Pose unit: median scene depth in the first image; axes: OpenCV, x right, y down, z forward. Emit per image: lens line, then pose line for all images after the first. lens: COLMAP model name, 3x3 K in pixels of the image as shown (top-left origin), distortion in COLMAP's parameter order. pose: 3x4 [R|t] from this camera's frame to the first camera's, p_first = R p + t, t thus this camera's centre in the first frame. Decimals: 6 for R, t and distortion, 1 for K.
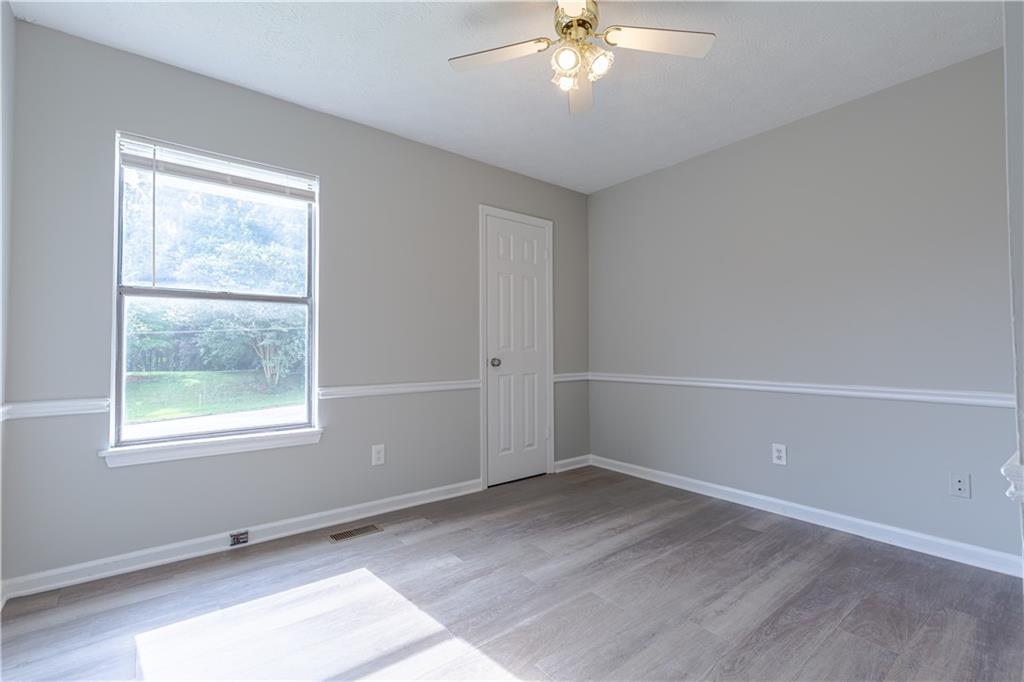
lens RADIAL K [[477.6, 0, 512.1], [0, 477.6, 342.1], [0, 0, 1]] dist [0.008493, -0.003042]
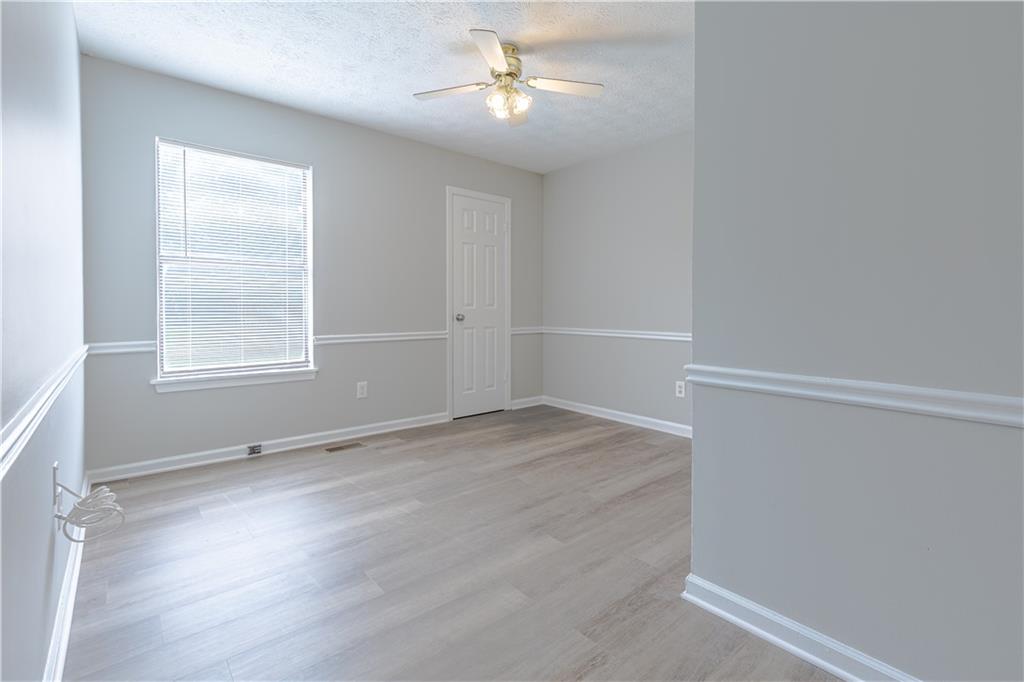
lens RADIAL K [[477.6, 0, 525.9], [0, 477.6, 320.2], [0, 0, 1]] dist [0.008493, -0.003042]
pose [[0.998055, 0.004624, 0.062173, 0.075175], [-0.007213, 0.999113, 0.041477, -0.002479], [-0.061926, -0.041845, 0.997203, -0.291438]]
